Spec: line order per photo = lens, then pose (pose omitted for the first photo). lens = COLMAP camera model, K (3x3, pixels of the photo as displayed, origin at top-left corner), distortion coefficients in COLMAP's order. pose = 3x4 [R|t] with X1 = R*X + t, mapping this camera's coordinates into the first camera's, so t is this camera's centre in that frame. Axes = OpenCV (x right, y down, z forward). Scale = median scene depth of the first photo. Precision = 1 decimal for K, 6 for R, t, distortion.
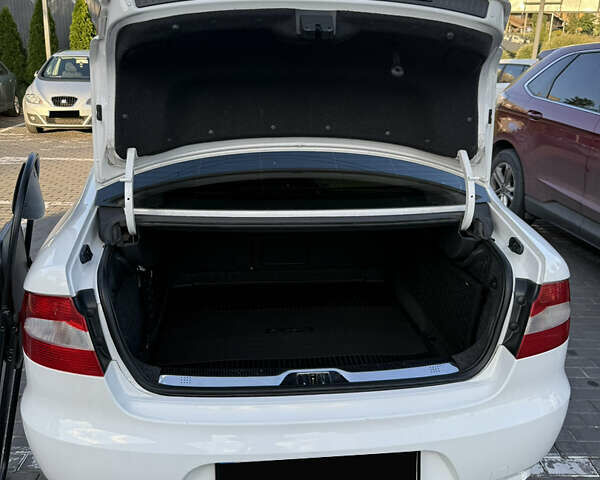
lens RADIAL K [[566.8, 0, 300.0], [0, 566.8, 240.0], [0, 0, 1]] dist [0.112574, -0.197132]
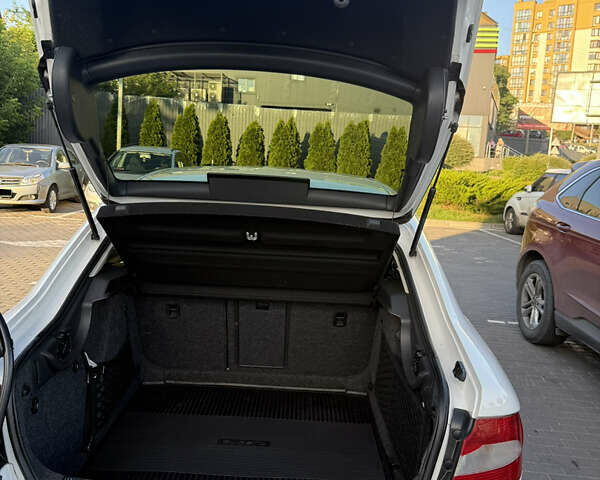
lens RADIAL K [[566.8, 0, 300.0], [0, 566.8, 240.0], [0, 0, 1]] dist [0.112574, -0.197132]
pose [[0.993057, 0.051177, -0.105919, 0.067692], [-0.067878, 0.984678, -0.160627, -0.010095], [0.096076, 0.166701, 0.981315, 0.014335]]
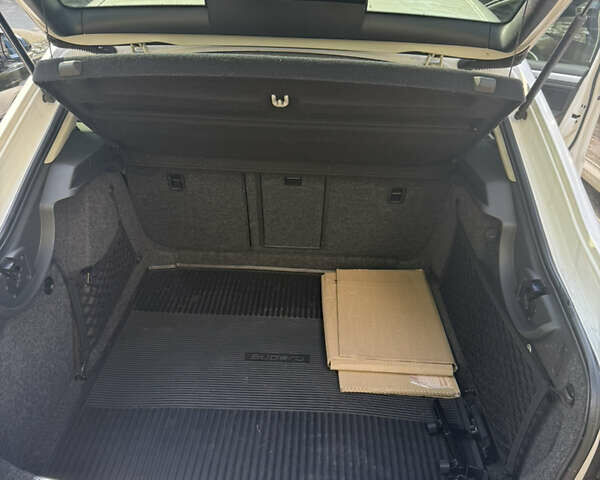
lens RADIAL K [[566.8, 0, 300.0], [0, 566.8, 240.0], [0, 0, 1]] dist [0.112574, -0.197132]
pose [[0.991036, 0.071715, -0.112712, 0.036574], [-0.051055, 0.982971, 0.176527, -0.055175], [0.123452, -0.169190, 0.977821, 0.130975]]
